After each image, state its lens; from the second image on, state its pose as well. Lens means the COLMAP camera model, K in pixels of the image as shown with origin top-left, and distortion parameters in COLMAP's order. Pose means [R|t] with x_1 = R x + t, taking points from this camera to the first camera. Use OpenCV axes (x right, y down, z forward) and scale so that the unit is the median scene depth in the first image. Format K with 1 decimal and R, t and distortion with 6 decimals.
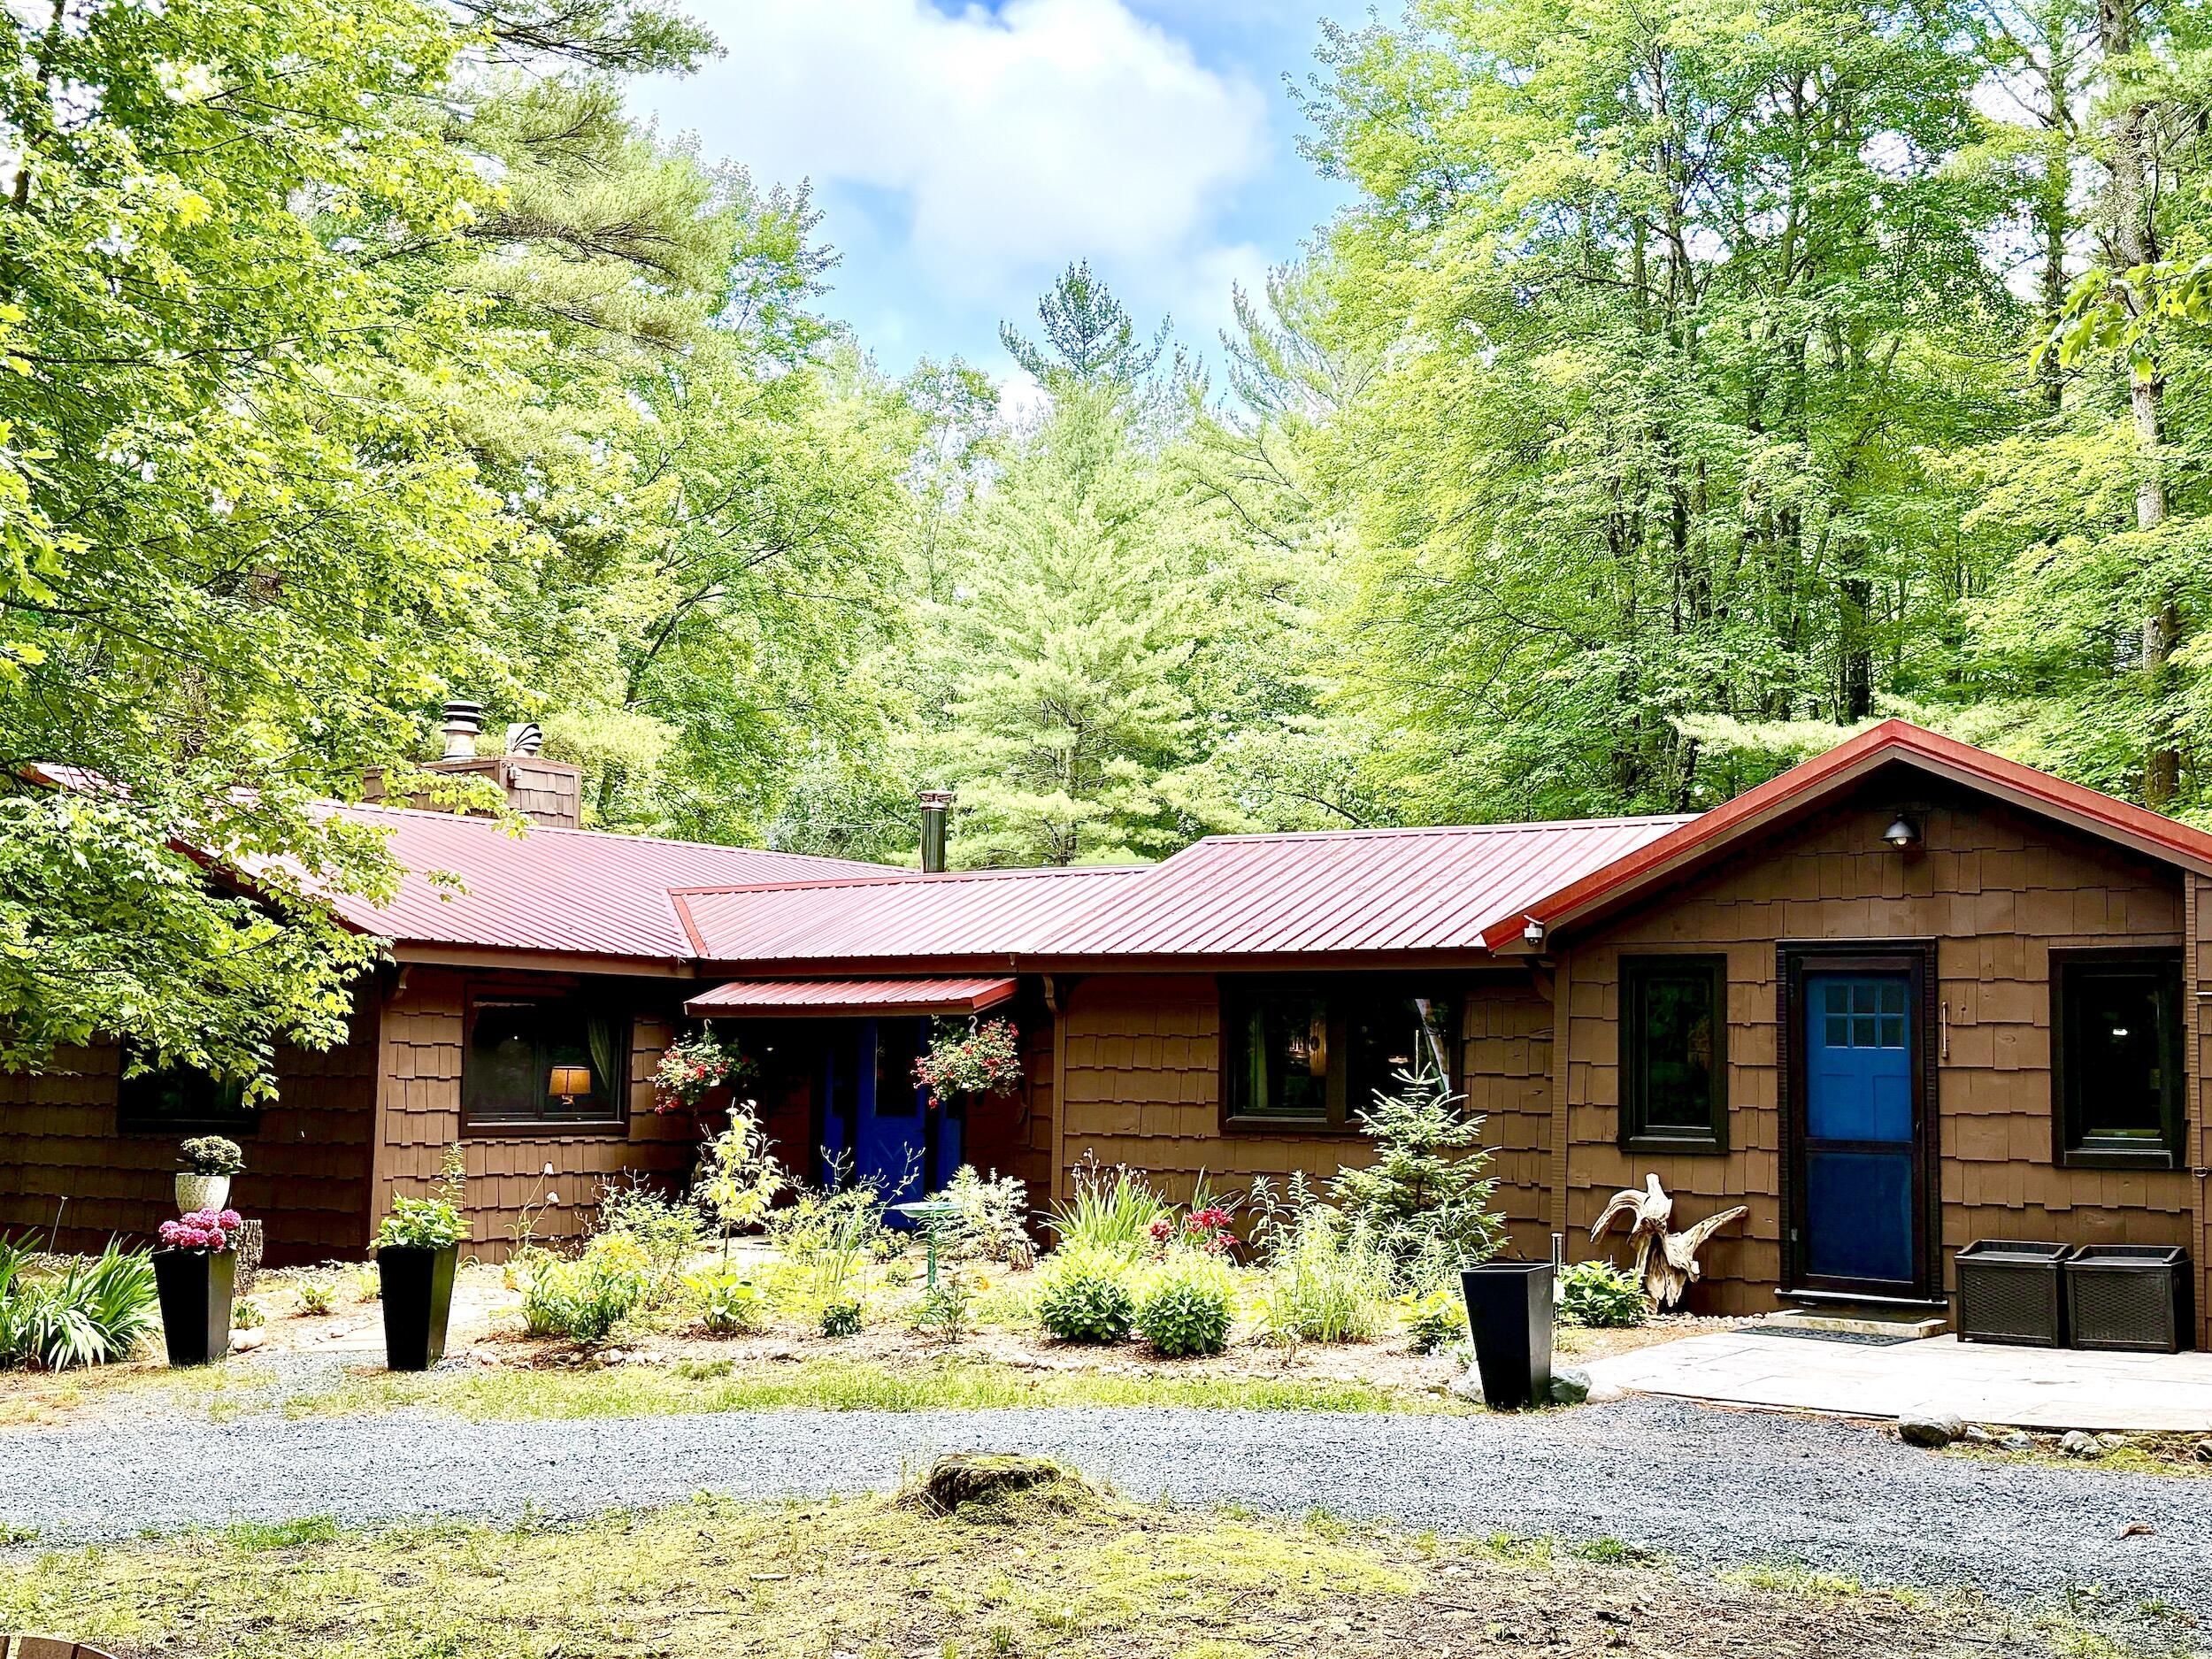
lens RADIAL K [[2609.6, 0, 1105.2], [0, 2609.6, 826.0], [0, 0, 1]] dist [0.126416, -0.317932]
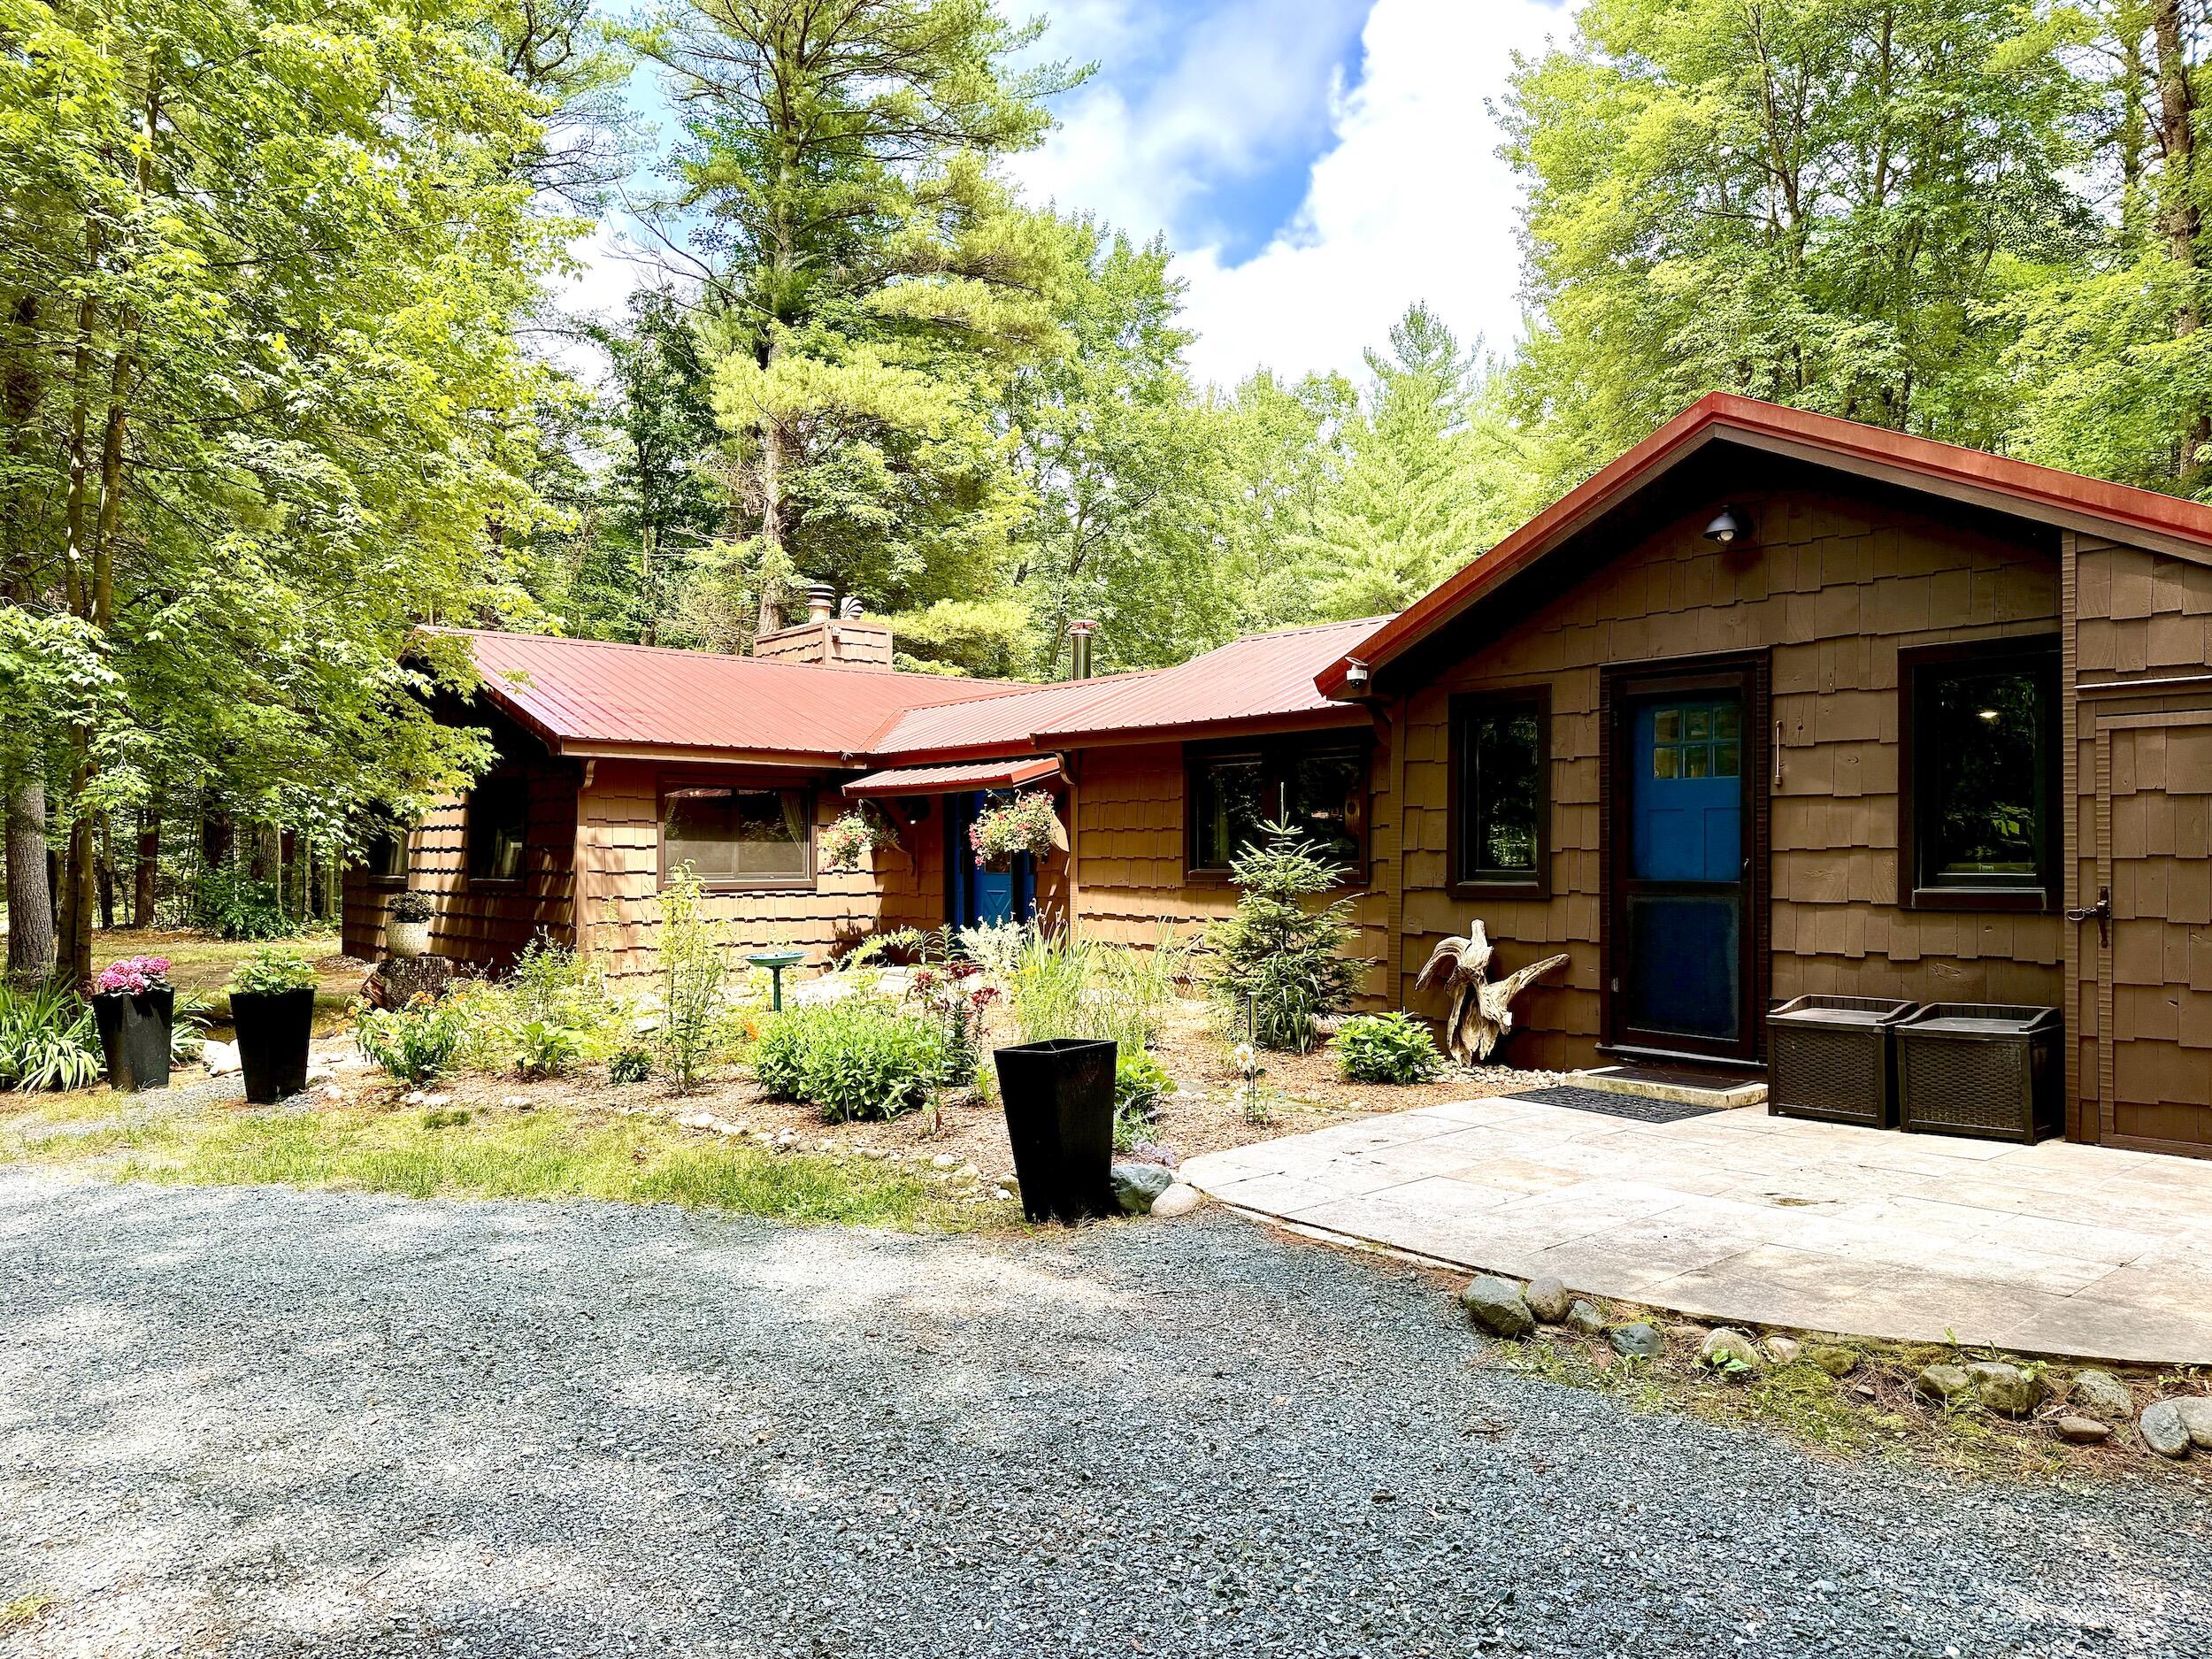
lens RADIAL K [[1559.7, 0, 1107.6], [0, 1559.7, 840.1], [0, 0, 1]] dist [0.062453, -0.127902]
pose [[0.967485, -0.018198, -0.252272, 0.227199], [0.039880, 0.995908, 0.081102, 0.053345], [0.249764, -0.088525, 0.964252, 0.430817]]
